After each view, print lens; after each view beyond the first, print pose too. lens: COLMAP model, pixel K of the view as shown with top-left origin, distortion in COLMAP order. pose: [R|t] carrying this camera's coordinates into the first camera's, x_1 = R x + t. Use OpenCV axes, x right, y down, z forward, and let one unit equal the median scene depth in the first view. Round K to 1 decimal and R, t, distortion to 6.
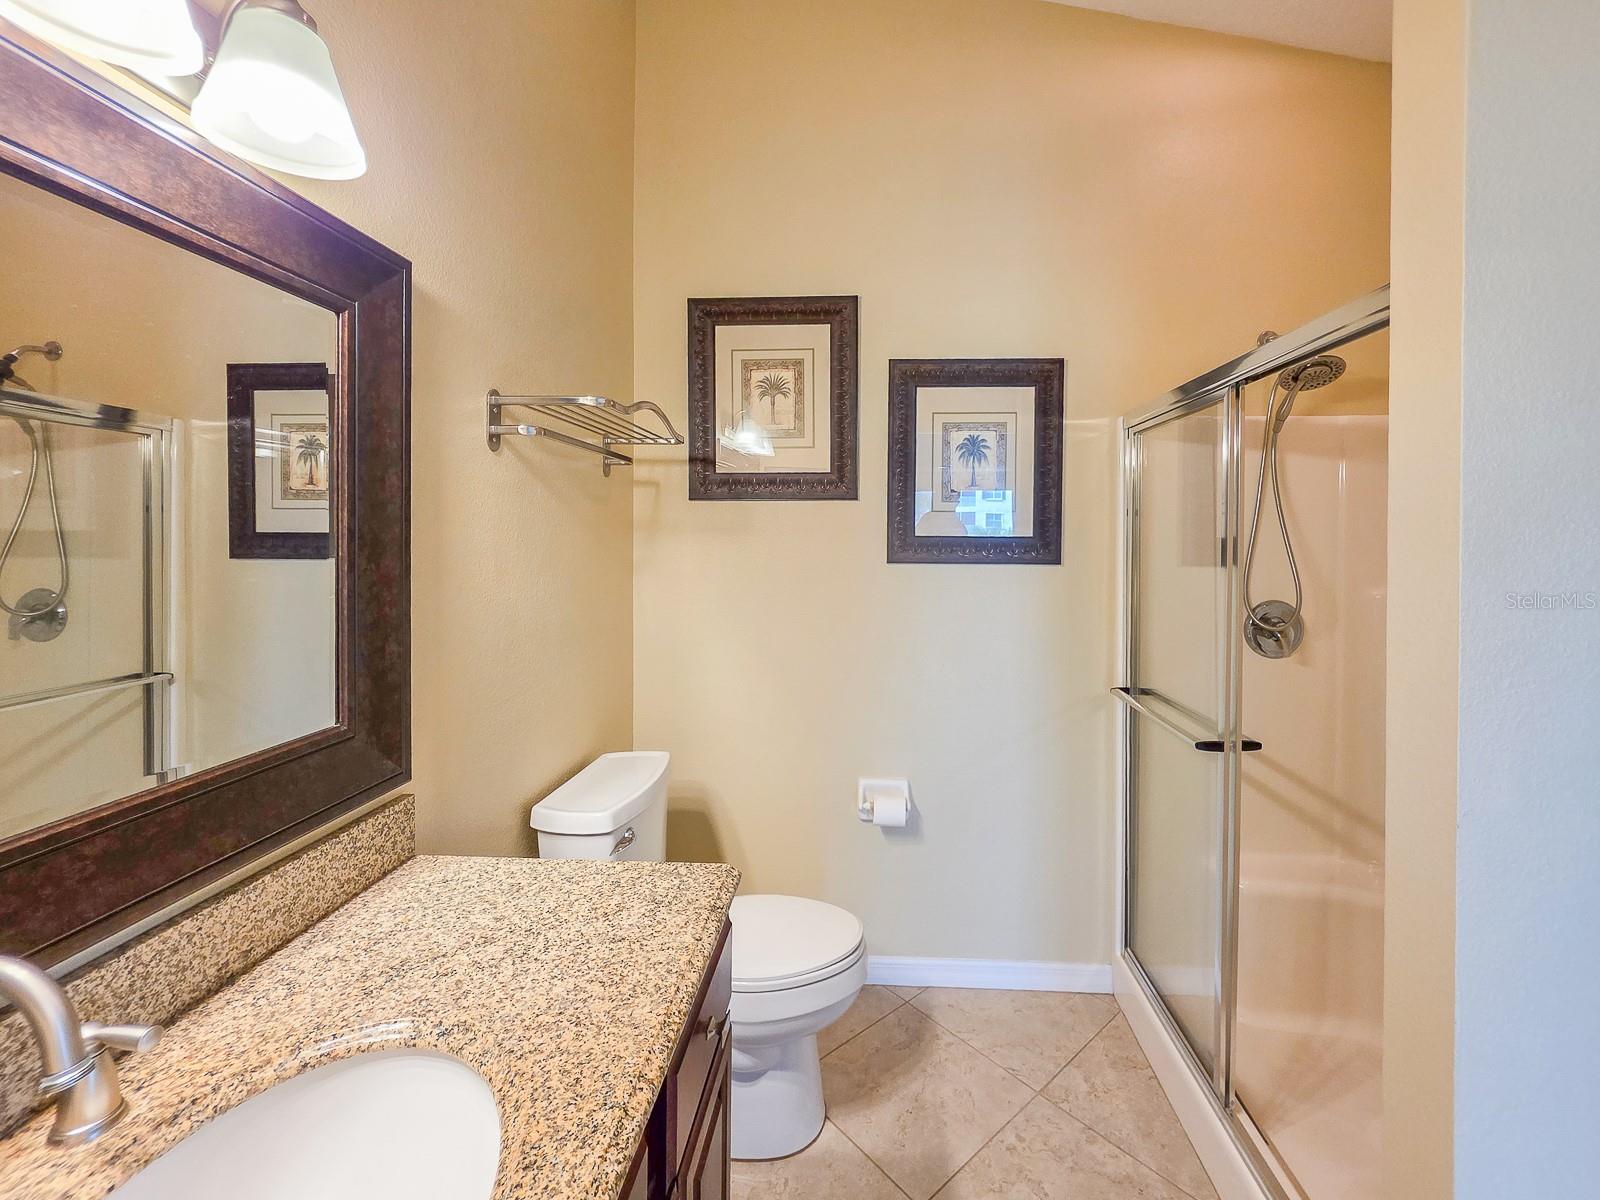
lens RADIAL K [[664.0, 0, 796.0], [0, 664.0, 553.9], [0, 0, 1]] dist [-0.000090, 0.000053]
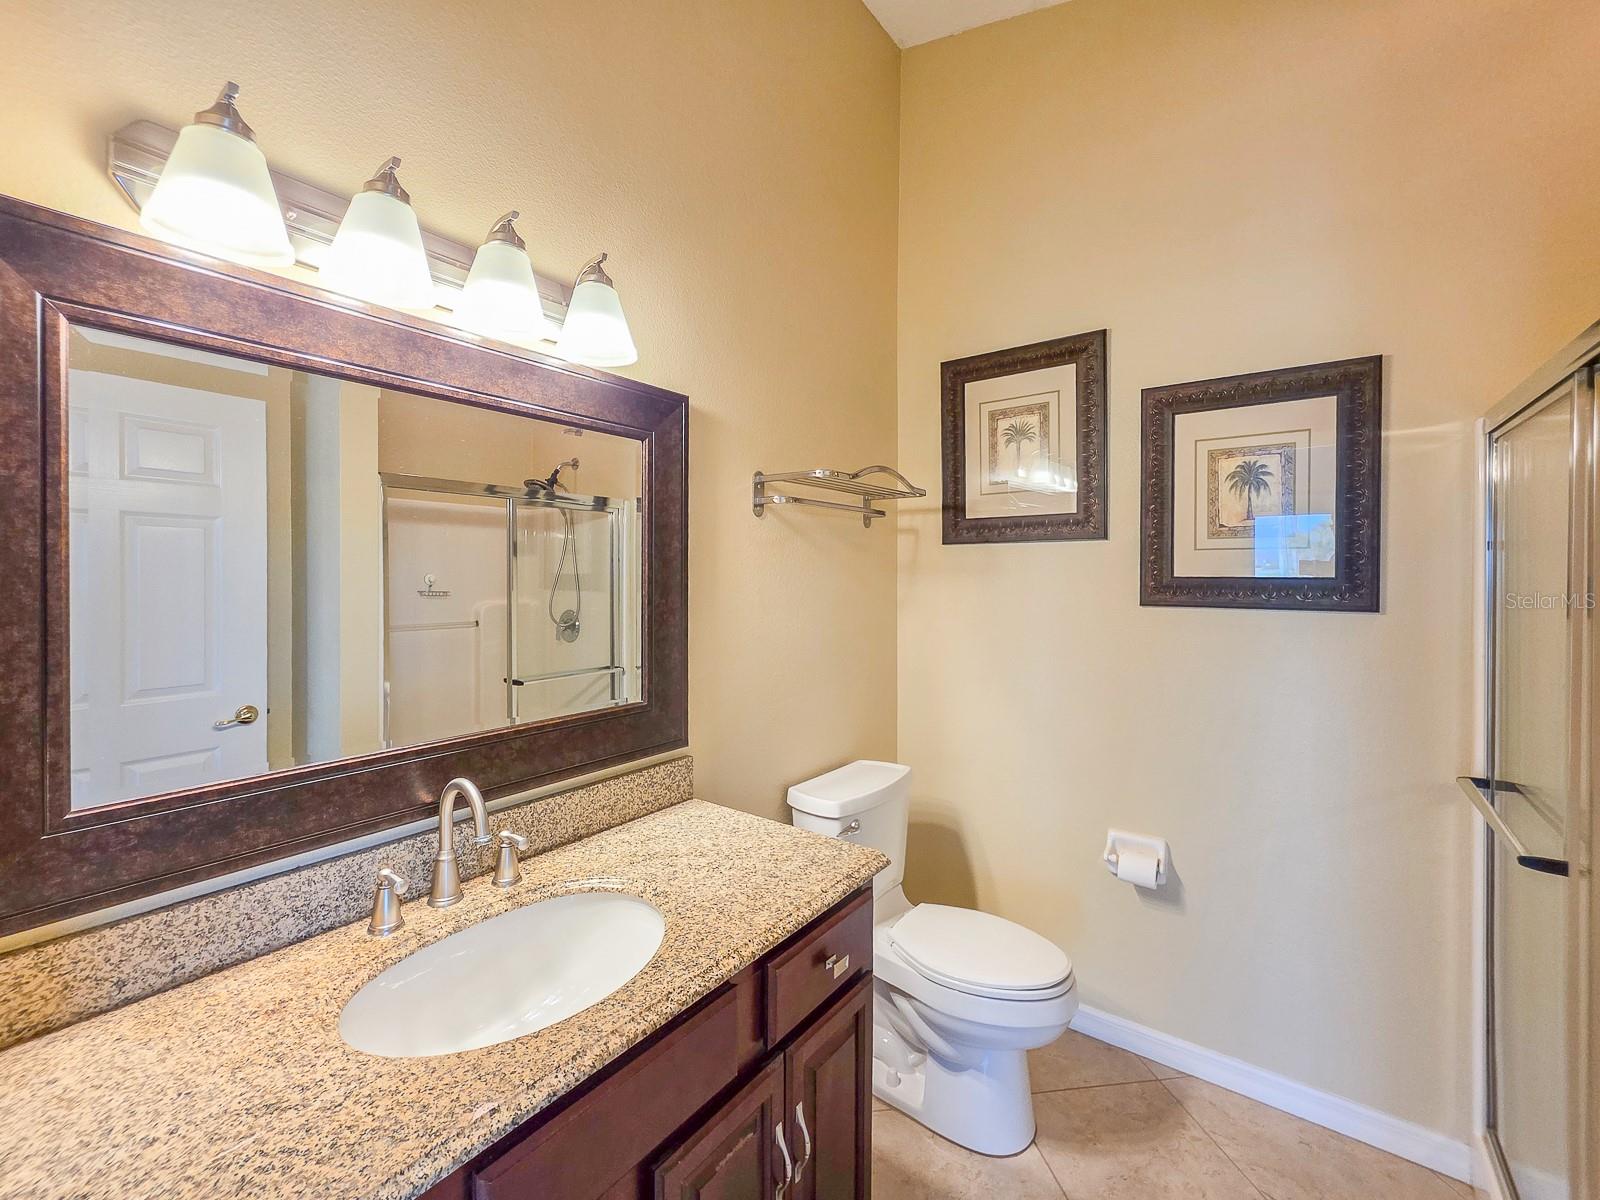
lens RADIAL K [[672.3, 0, 795.3], [0, 672.3, 587.6], [0, 0, 1]] dist [0.000004, 0.000194]
pose [[0.828126, 0.007123, -0.560496, 0.278489], [-0.007887, 0.999968, 0.001056, -0.009305], [0.560486, 0.003546, 0.828156, -0.066369]]
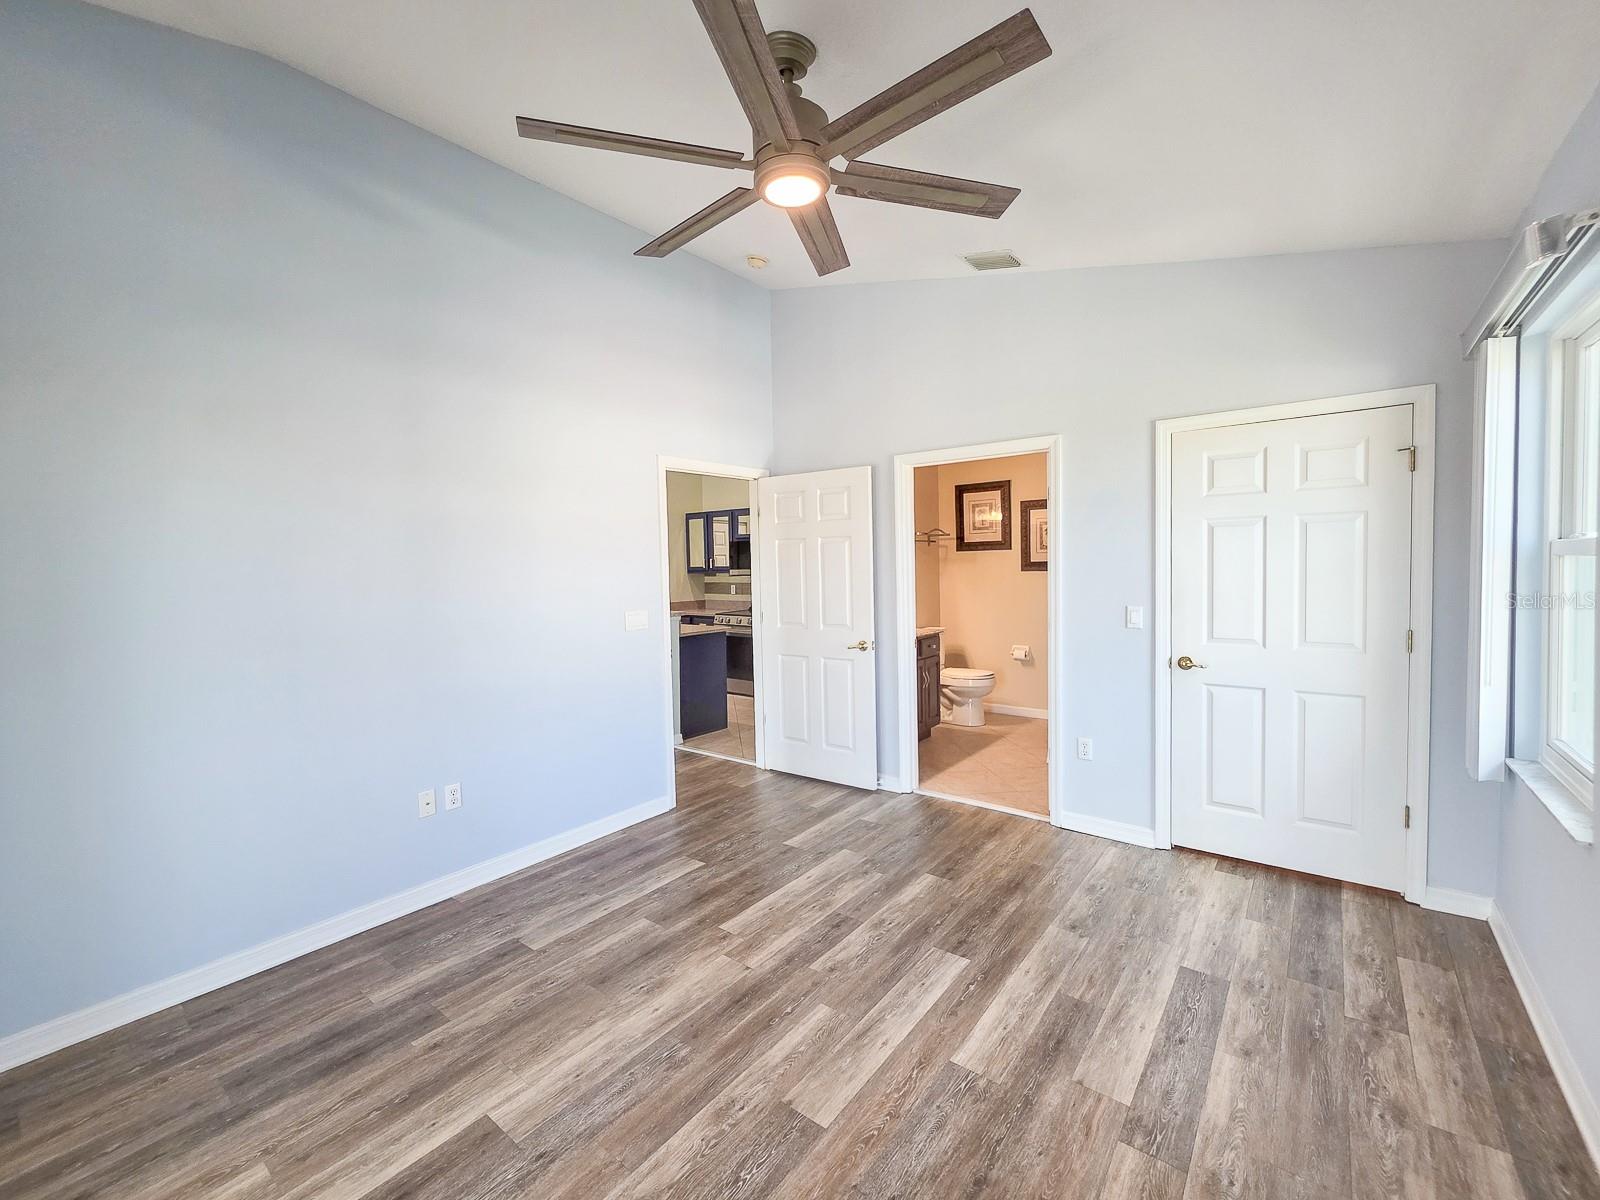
lens RADIAL K [[672.3, 0, 795.3], [0, 672.3, 587.6], [0, 0, 1]] dist [0.000004, 0.000194]
pose [[0.808828, 0.002268, -0.588041, 1.108911], [0.015251, 0.999575, 0.024831, -0.001989], [0.587847, -0.029052, 0.808450, -2.028961]]
